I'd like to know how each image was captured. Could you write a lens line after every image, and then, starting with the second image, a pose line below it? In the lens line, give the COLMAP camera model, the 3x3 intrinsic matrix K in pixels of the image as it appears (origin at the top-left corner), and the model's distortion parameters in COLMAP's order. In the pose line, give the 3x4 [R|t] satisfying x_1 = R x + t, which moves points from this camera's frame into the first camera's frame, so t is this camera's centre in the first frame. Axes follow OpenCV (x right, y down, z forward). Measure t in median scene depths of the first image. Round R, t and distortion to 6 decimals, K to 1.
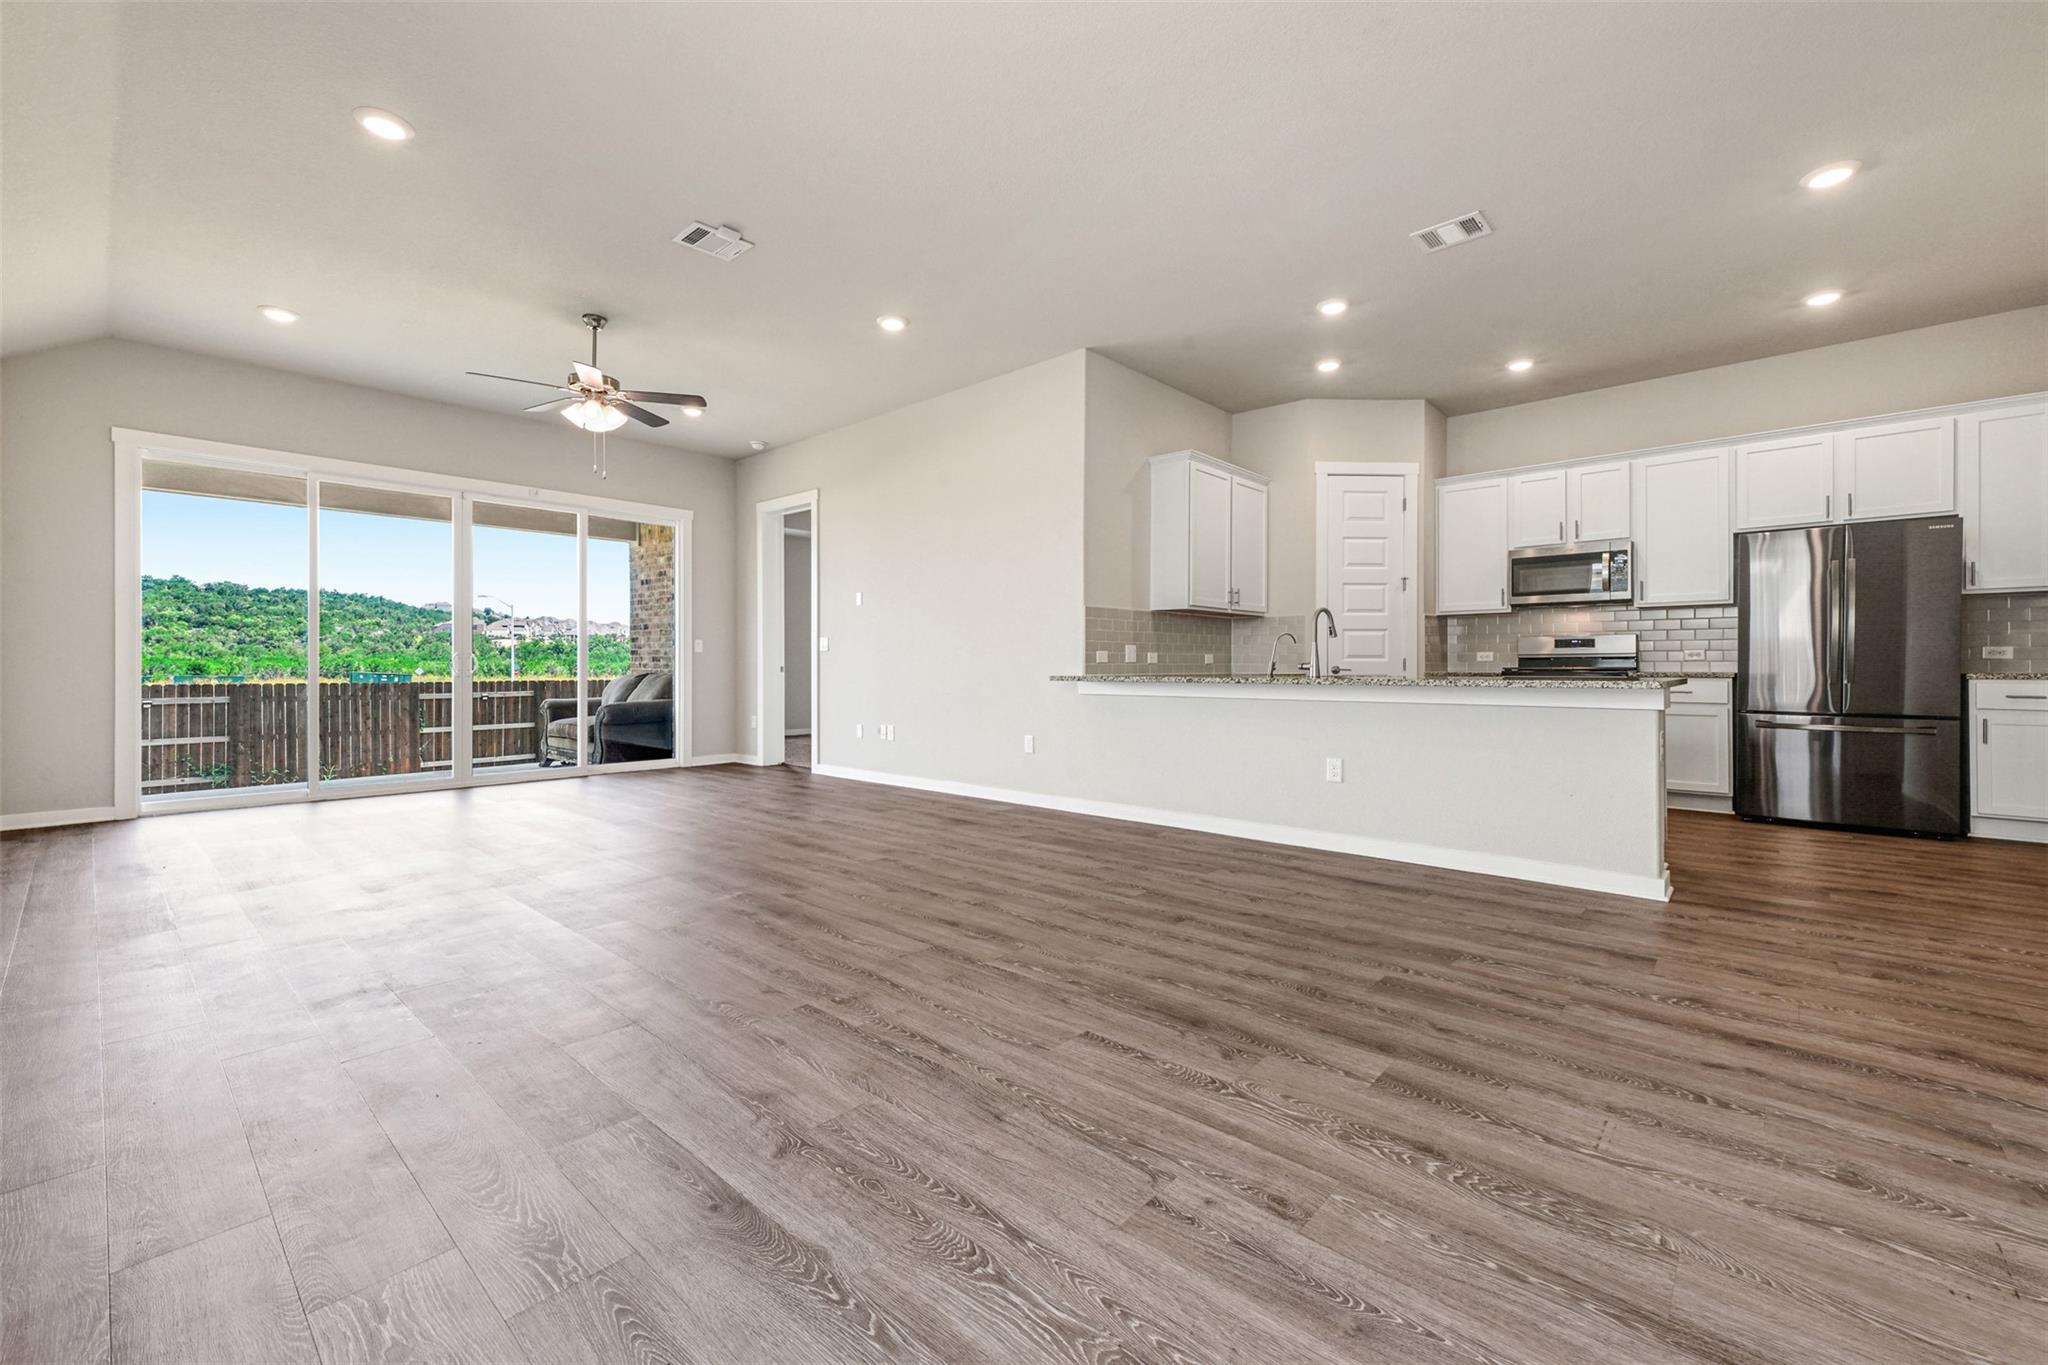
lens RADIAL K [[833.3, 0, 1033.5], [0, 833.3, 668.9], [0, 0, 1]] dist [0.013597, 0.000053]
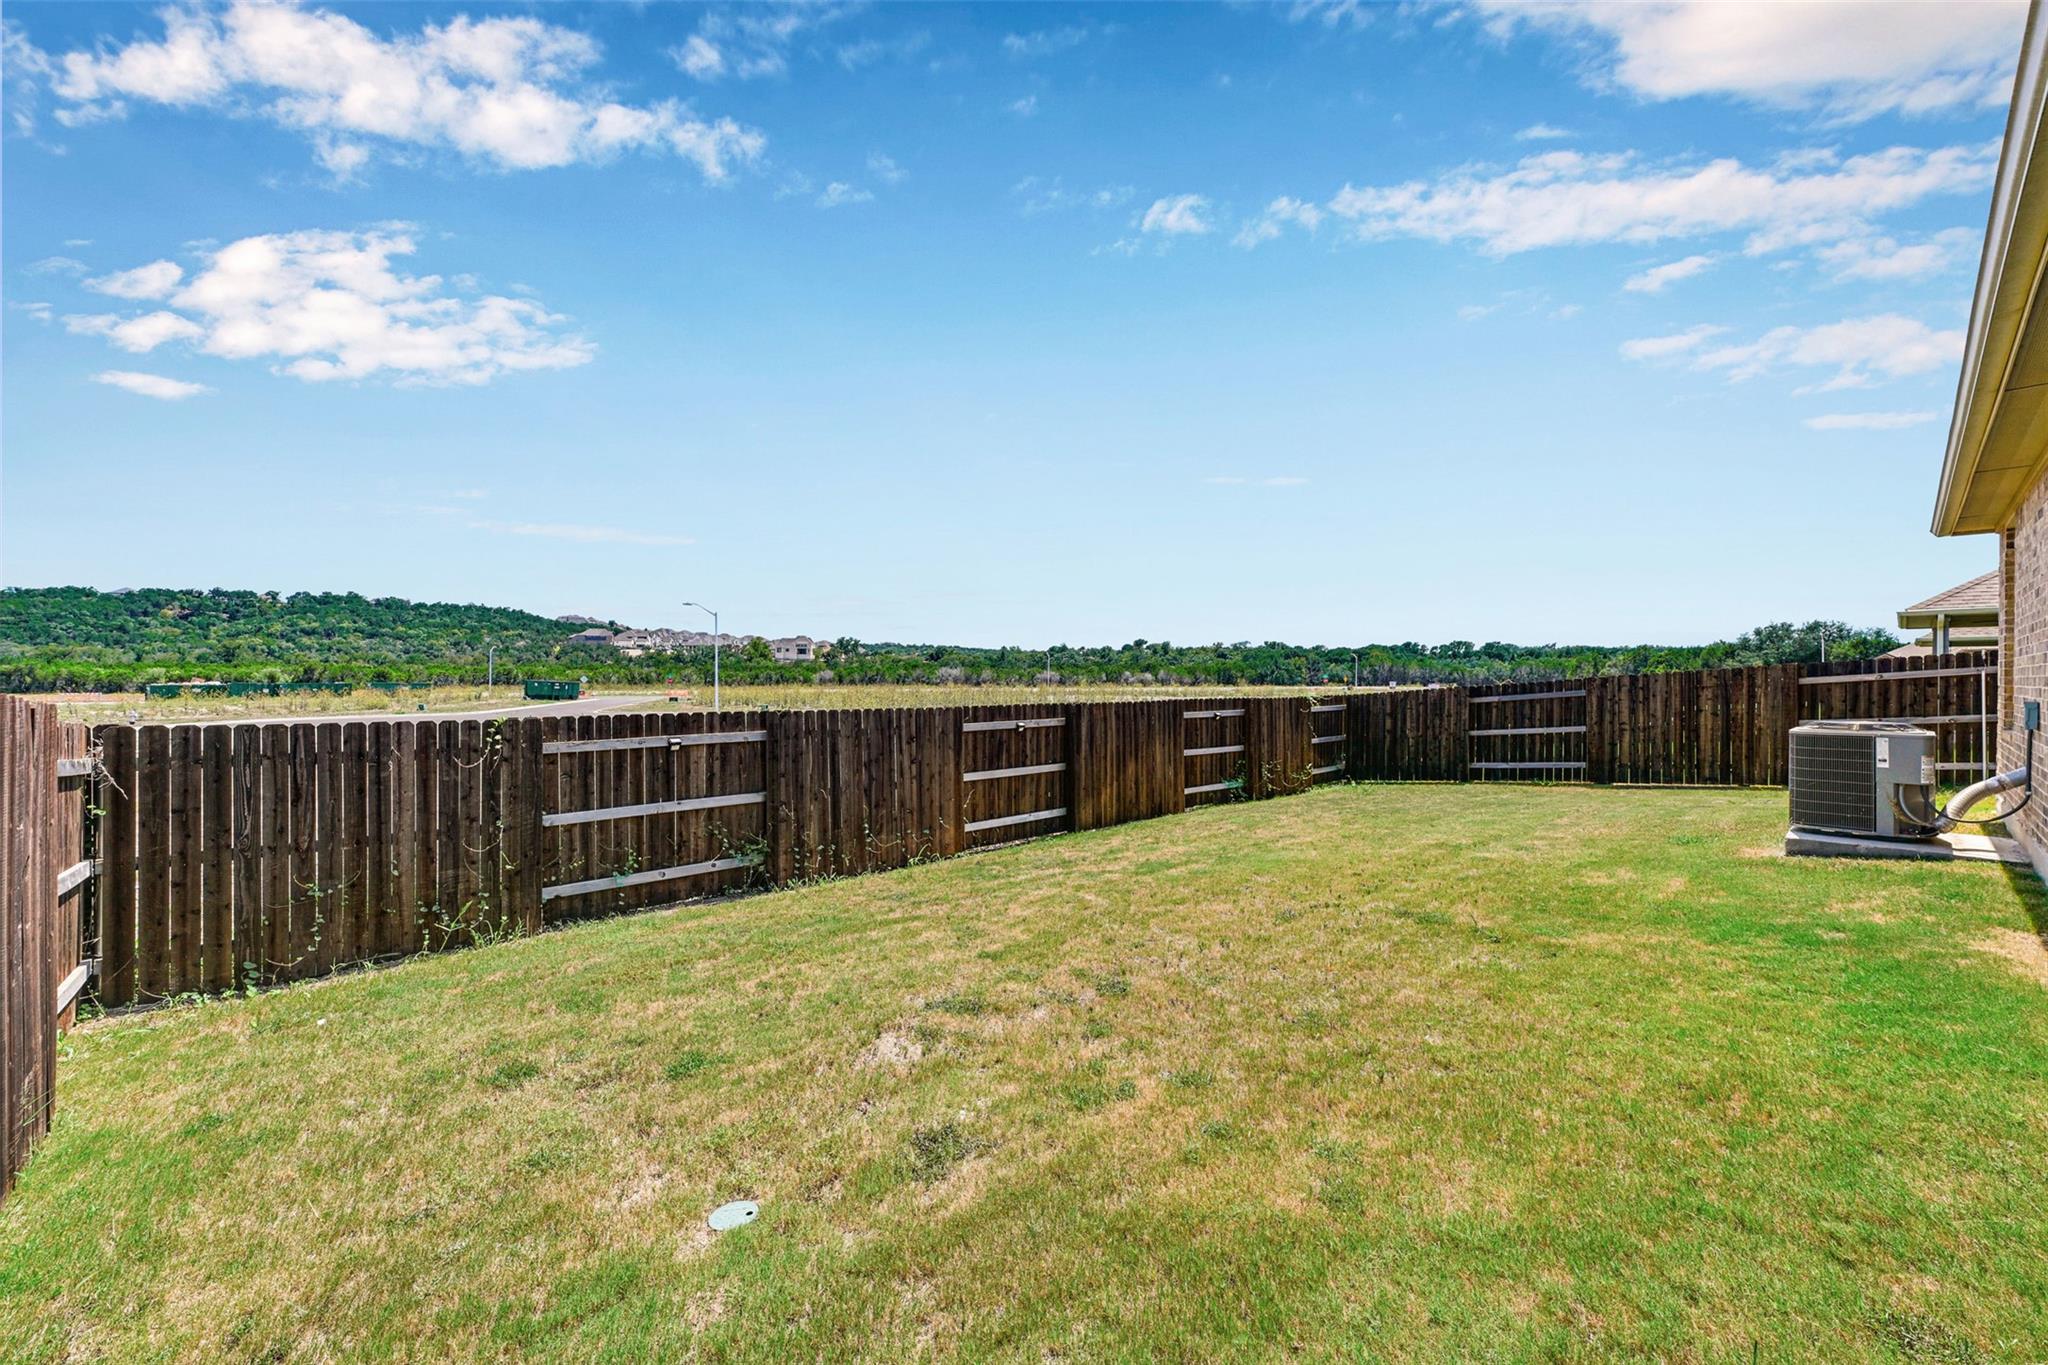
lens RADIAL K [[806.6, 0, 1024.0], [0, 806.6, 682.5], [0, 0, 1]] dist [0.013412, 0.000087]
pose [[0.995305, 0.005639, -0.096626, -1.655216], [-0.005231, 0.999976, 0.004477, -0.017723], [0.096649, -0.003951, 0.995311, 0.979454]]
